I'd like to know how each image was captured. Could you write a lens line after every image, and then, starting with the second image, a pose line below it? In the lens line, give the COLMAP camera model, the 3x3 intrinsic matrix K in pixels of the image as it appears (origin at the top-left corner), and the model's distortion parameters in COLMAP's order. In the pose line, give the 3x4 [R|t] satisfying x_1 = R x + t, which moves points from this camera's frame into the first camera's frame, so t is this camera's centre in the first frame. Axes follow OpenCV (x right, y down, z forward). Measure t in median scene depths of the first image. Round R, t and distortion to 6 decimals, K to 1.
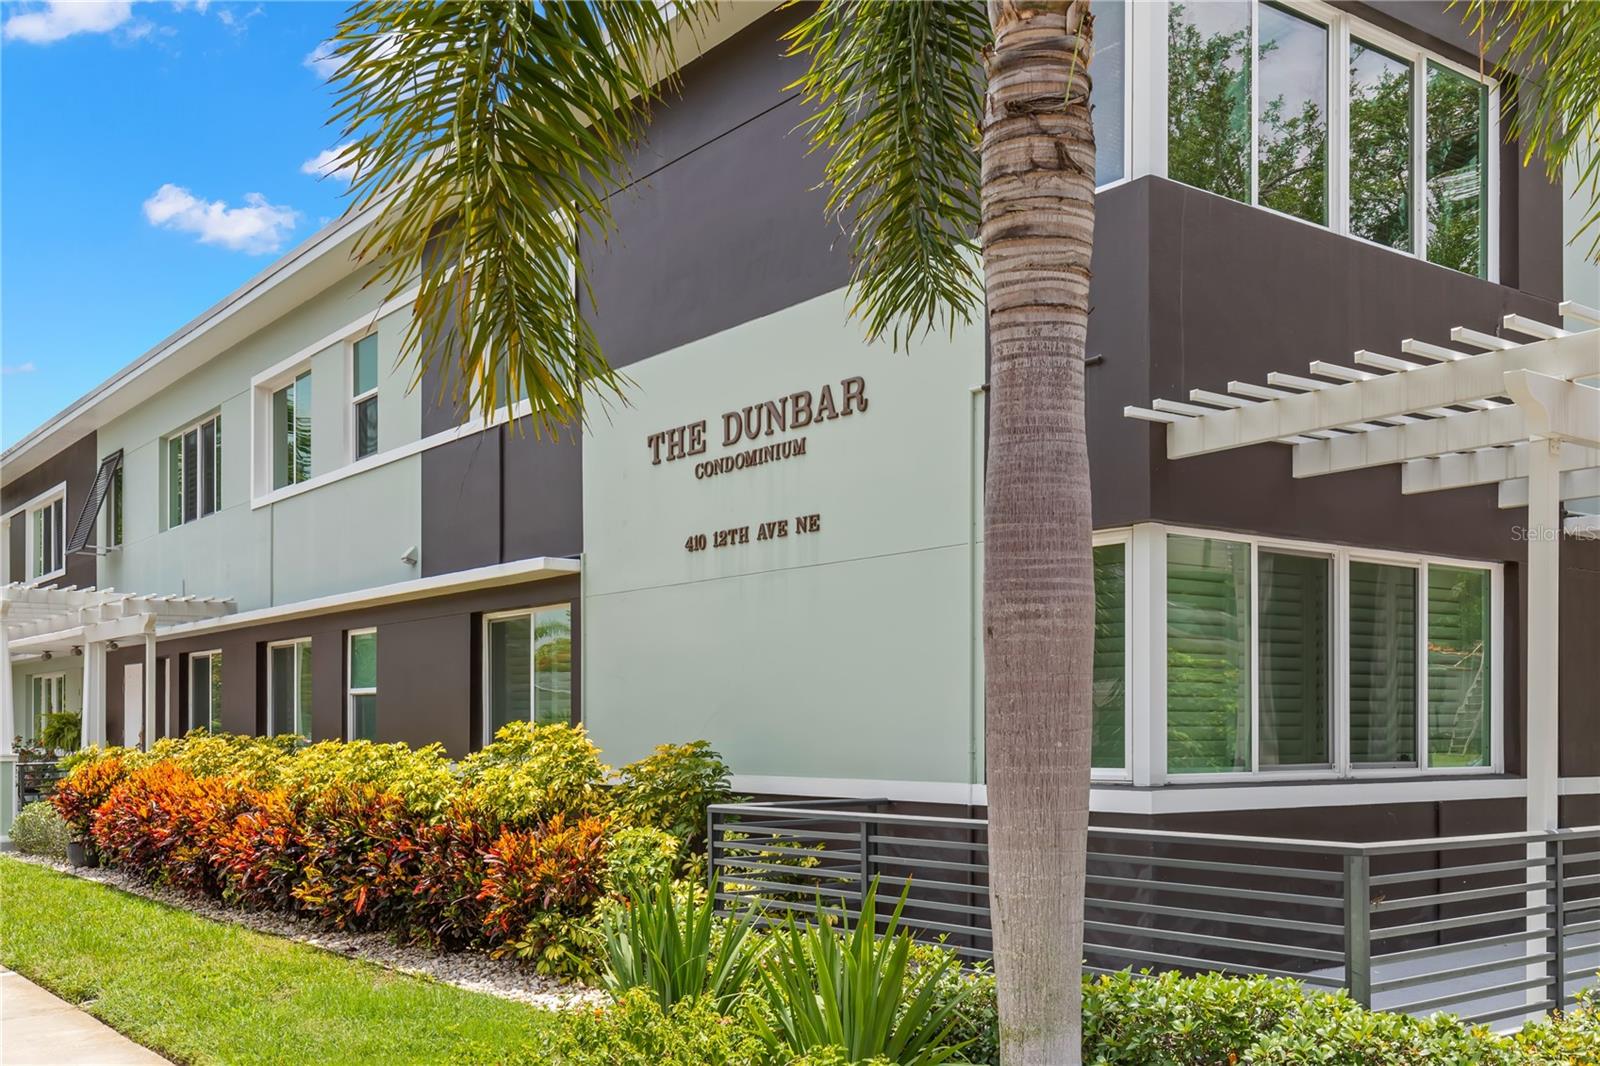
lens RADIAL K [[1581.9, 0, 800.7], [0, 1581.9, 535.3], [0, 0, 1]] dist [0.013693, 0.000000]
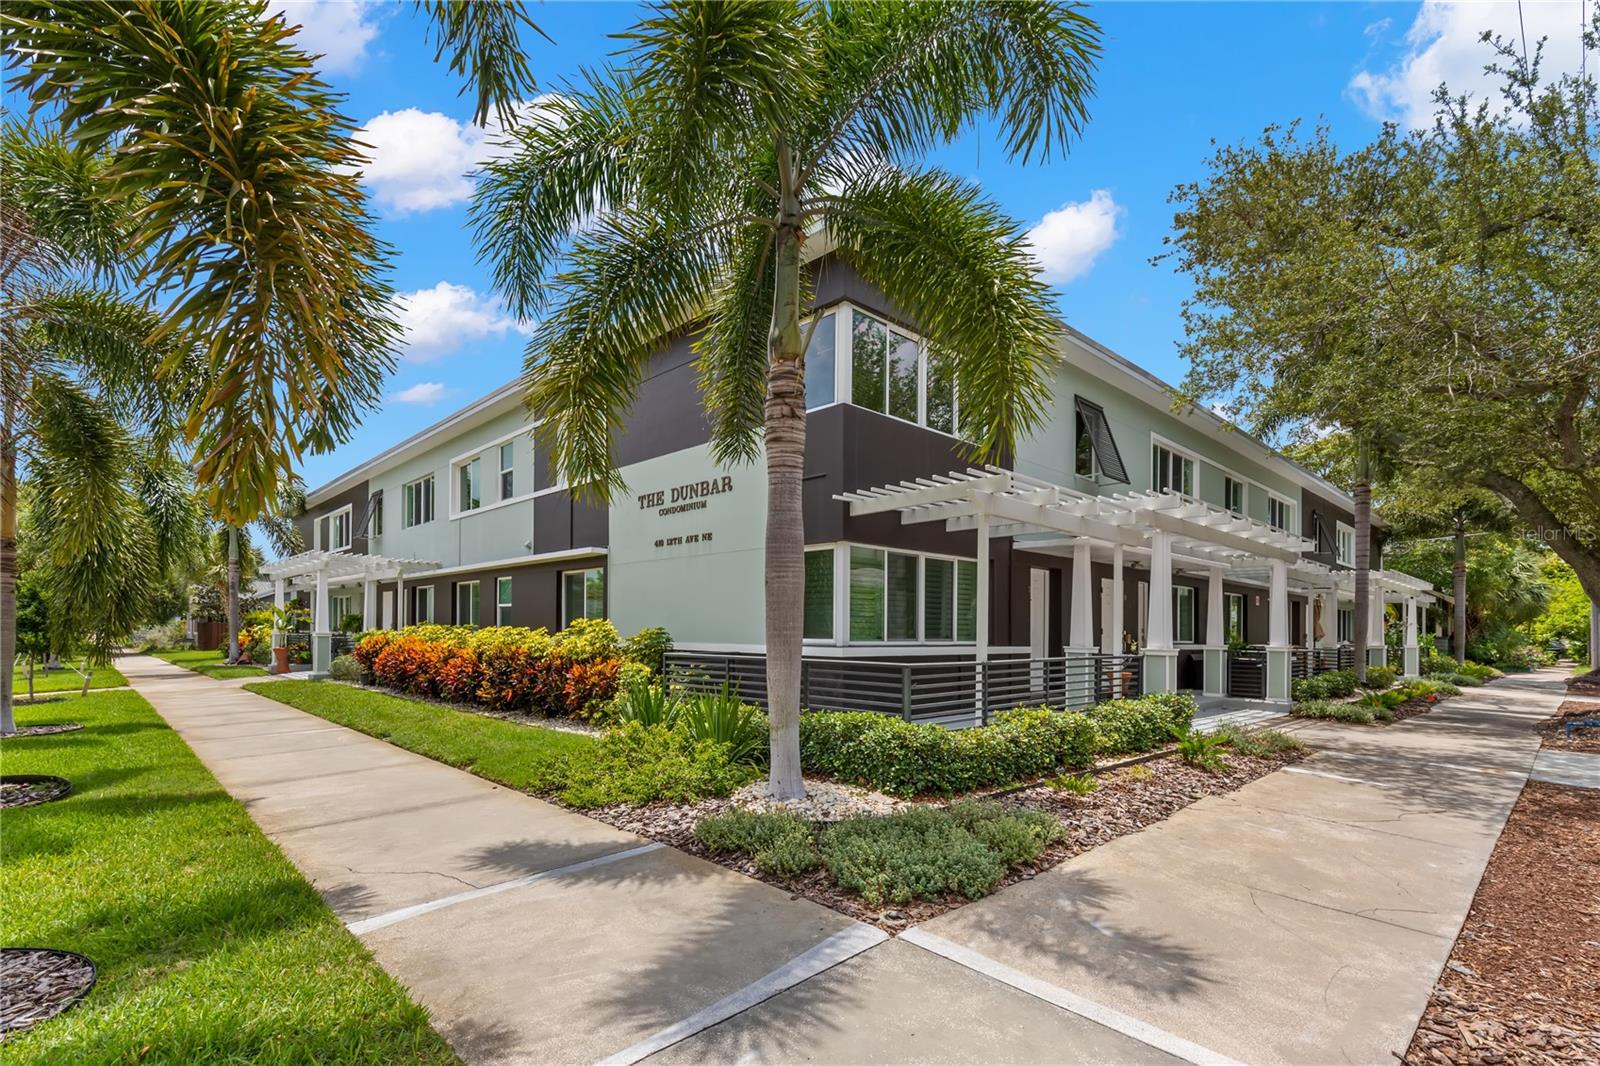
lens RADIAL K [[731.2, 0, 805.3], [0, 731.2, 610.3], [0, 0, 1]] dist [0.002782, 0.001013]
pose [[0.991252, 0.014012, 0.131237, 0.007670], [-0.026717, 0.995065, 0.095559, -0.005918], [-0.129250, -0.098229, 0.986735, -0.107405]]
